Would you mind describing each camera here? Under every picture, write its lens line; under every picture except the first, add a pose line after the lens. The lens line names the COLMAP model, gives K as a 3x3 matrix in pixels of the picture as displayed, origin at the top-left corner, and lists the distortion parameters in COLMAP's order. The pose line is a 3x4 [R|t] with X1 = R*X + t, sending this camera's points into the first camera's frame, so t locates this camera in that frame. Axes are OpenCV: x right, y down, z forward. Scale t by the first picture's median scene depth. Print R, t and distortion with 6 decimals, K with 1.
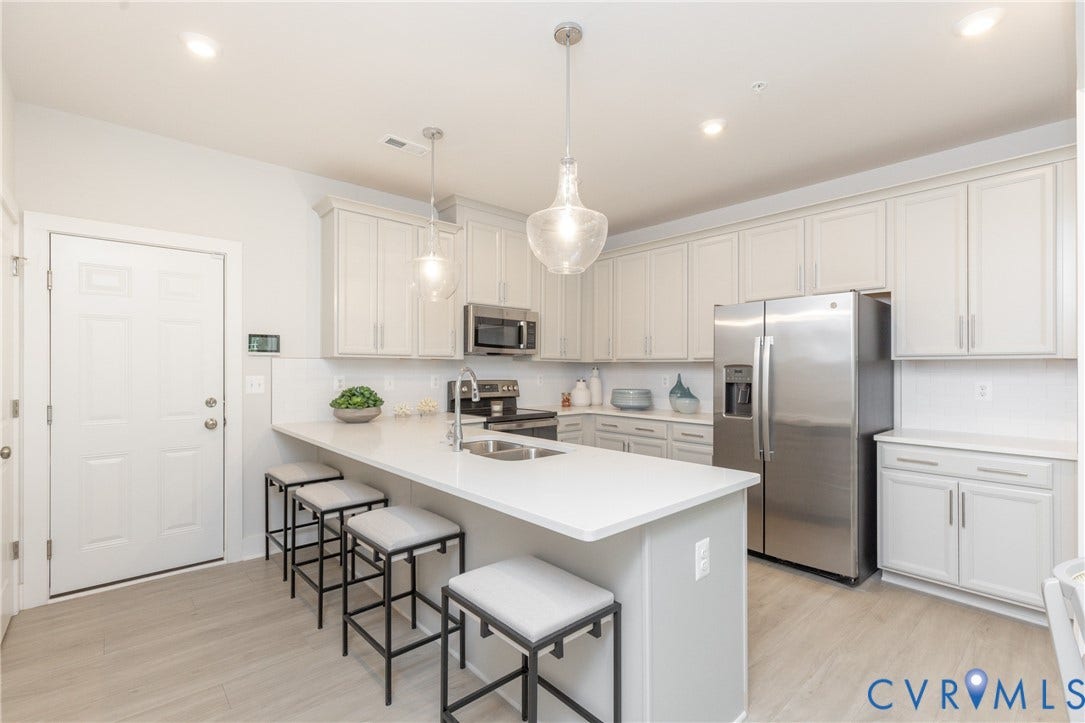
lens RADIAL K [[492.7, 0, 538.9], [0, 492.7, 367.8], [0, 0, 1]] dist [0.004644, -0.000299]
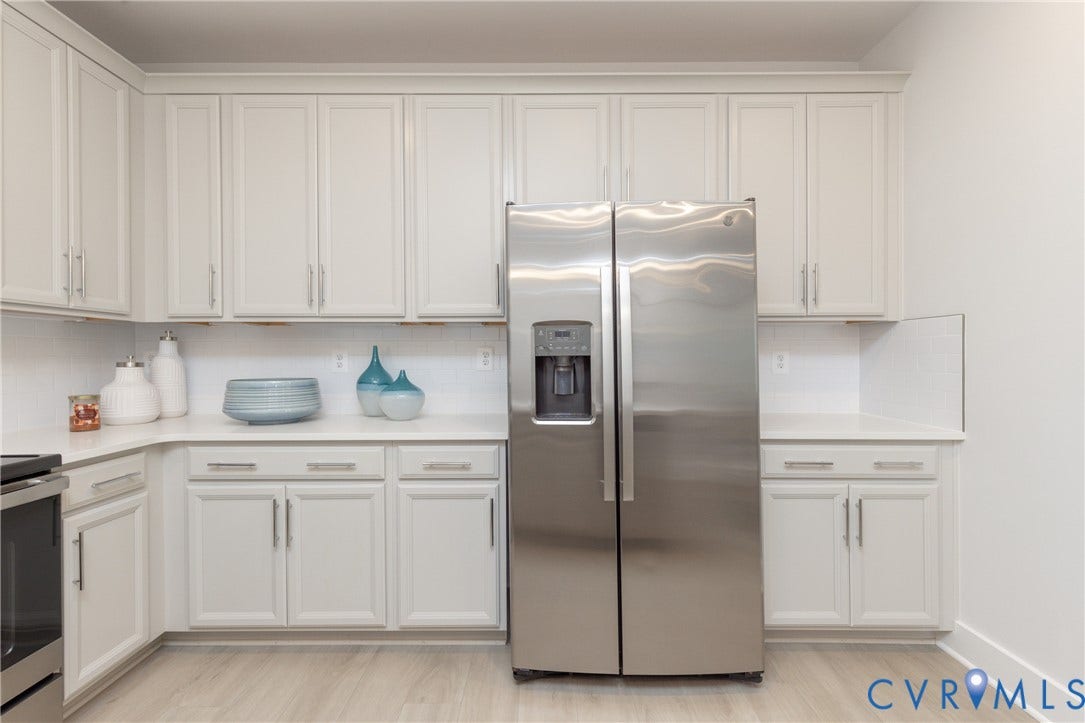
lens RADIAL K [[492.7, 0, 540.3], [0, 492.7, 356.8], [0, 0, 1]] dist [0.004644, -0.000299]
pose [[0.660391, -0.001499, 0.750920, -0.000328], [0.003117, 0.999995, -0.000745, 0.024495], [-0.750915, 0.002832, 0.660393, 0.517587]]
